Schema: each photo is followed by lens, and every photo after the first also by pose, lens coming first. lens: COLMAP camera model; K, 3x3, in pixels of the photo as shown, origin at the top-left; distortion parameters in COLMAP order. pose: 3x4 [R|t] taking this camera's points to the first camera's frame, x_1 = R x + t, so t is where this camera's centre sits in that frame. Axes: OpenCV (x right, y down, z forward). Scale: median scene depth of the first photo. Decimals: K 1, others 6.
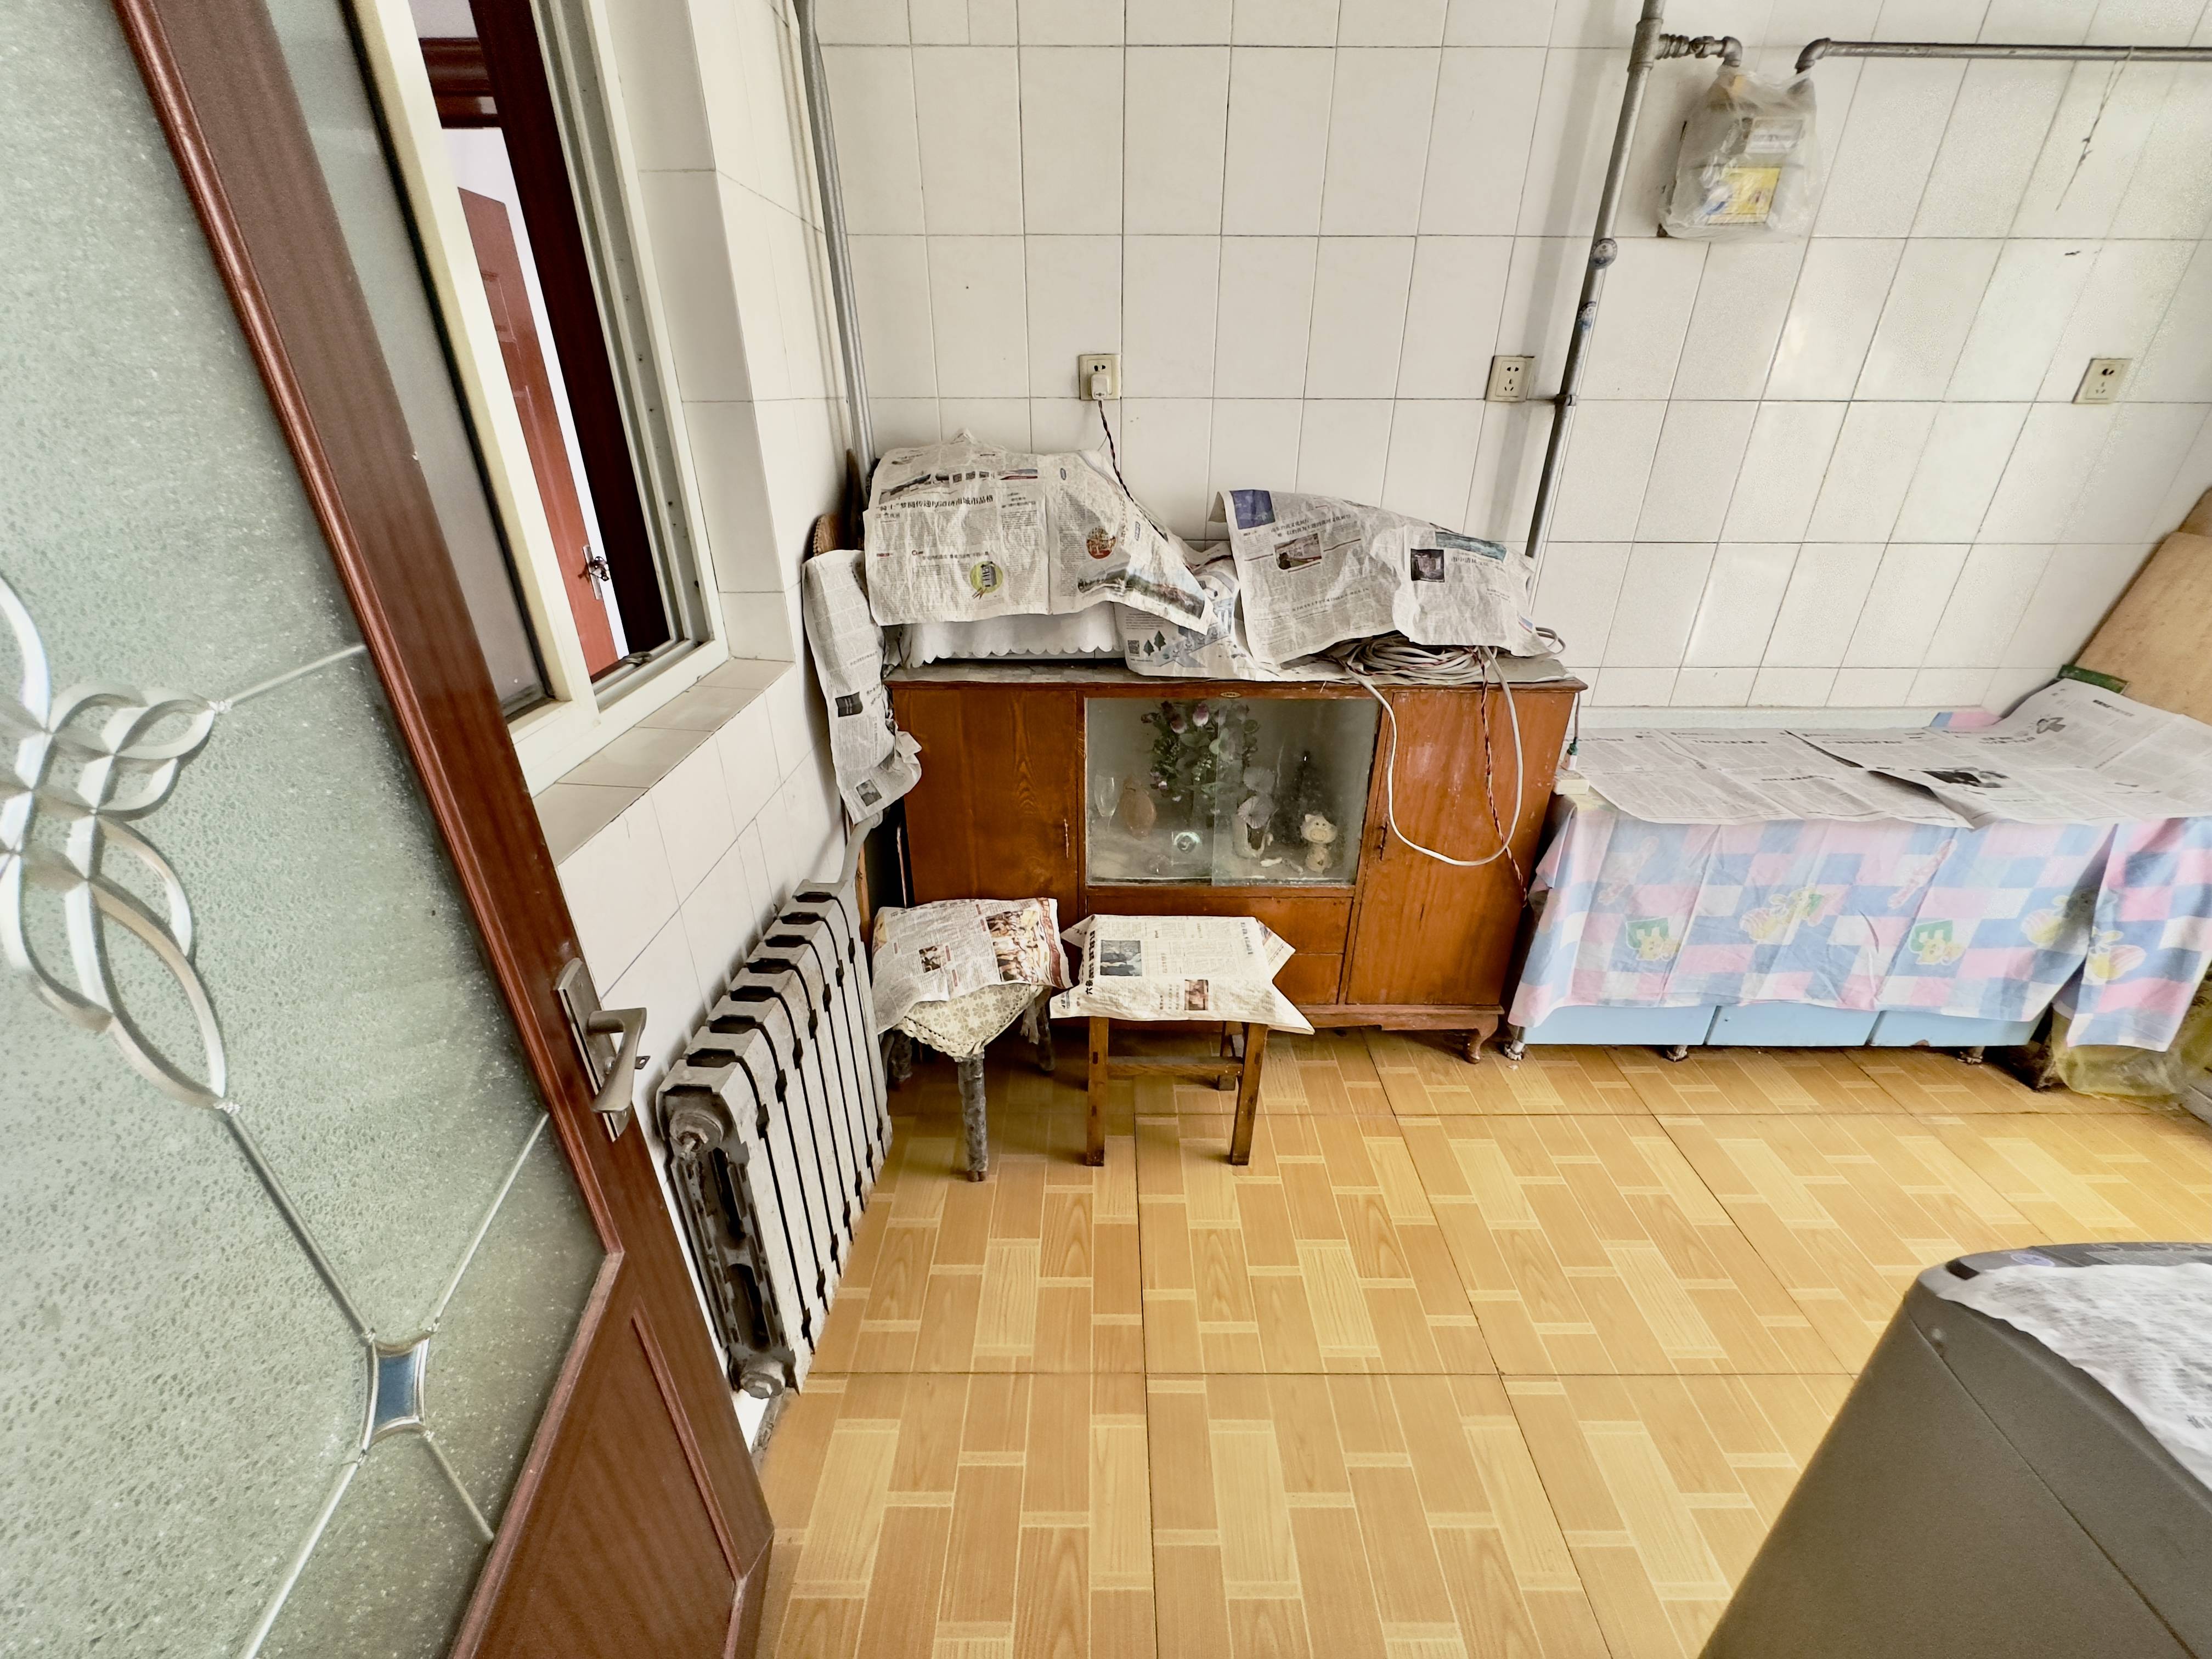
lens RADIAL K [[885.8, 0, 1105.1], [0, 885.8, 835.4], [0, 0, 1]] dist [0.000536, -0.000289]
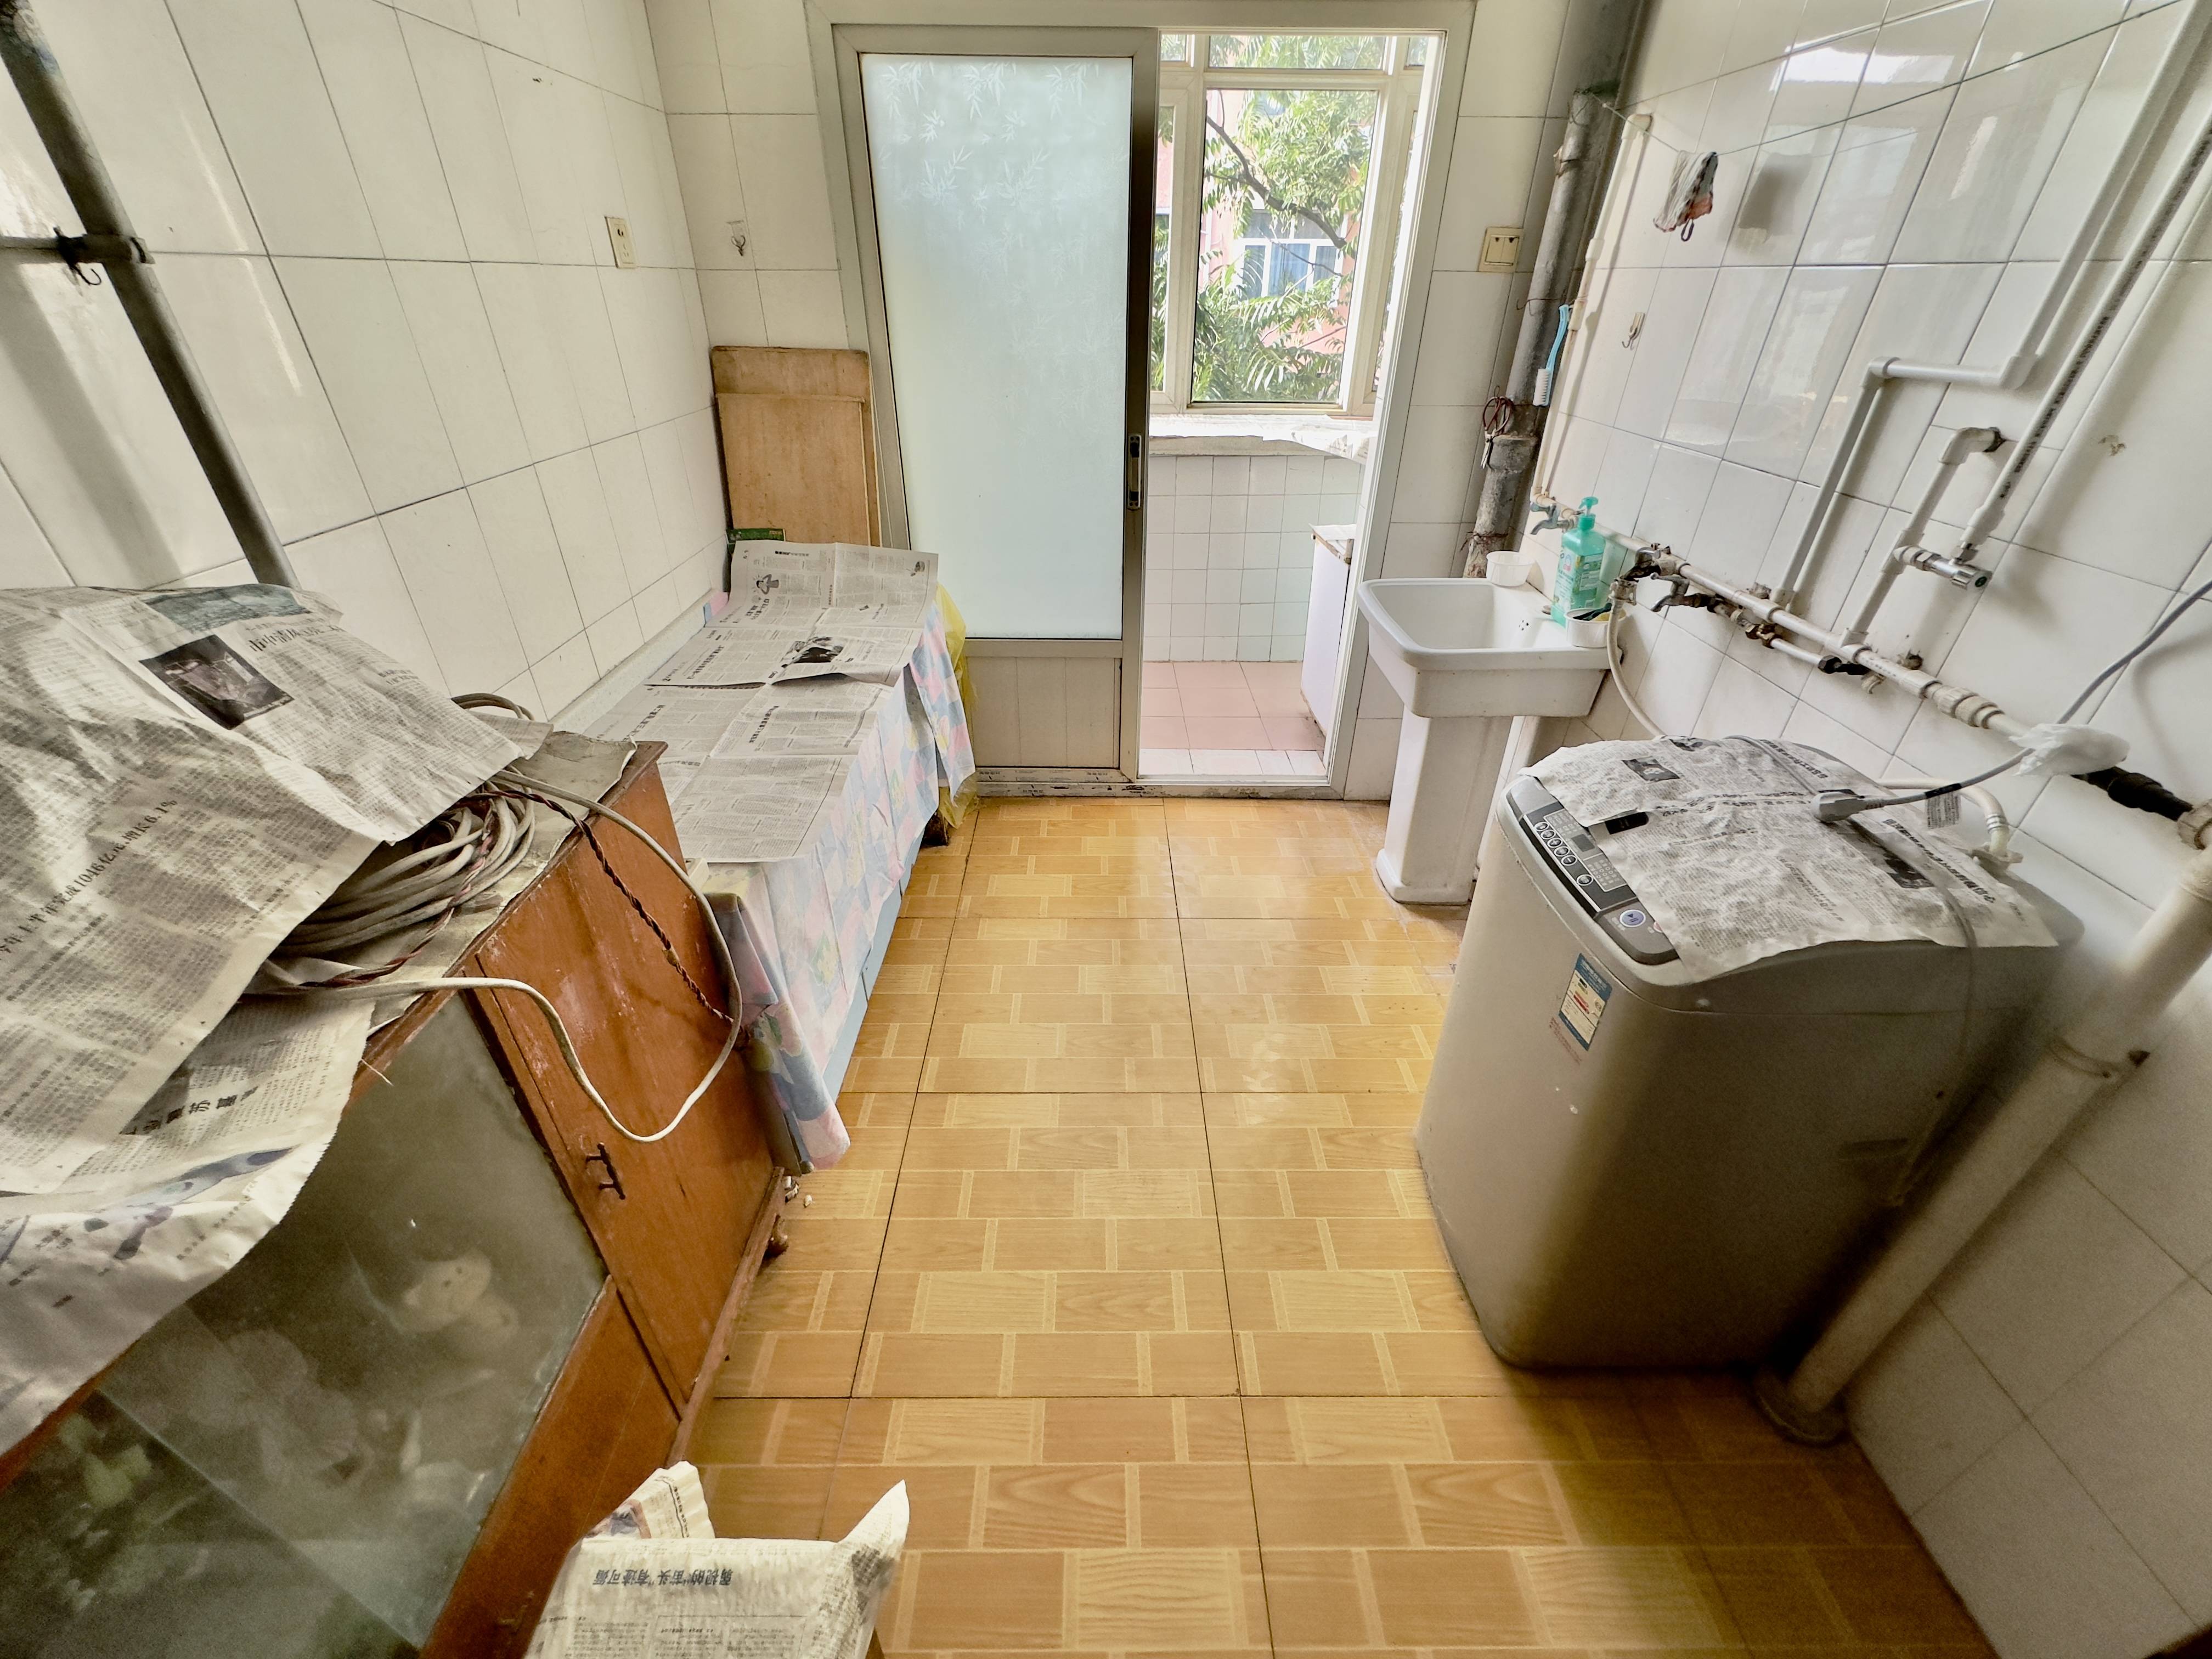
lens RADIAL K [[885.8, 0, 1102.7], [0, 885.8, 828.1], [0, 0, 1]] dist [0.000536, -0.000289]
pose [[-0.000140, -0.529374, 0.848388, -0.011423], [0.447115, 0.758831, 0.473566, -0.254187], [-0.894477, 0.379393, 0.236585, 0.546696]]
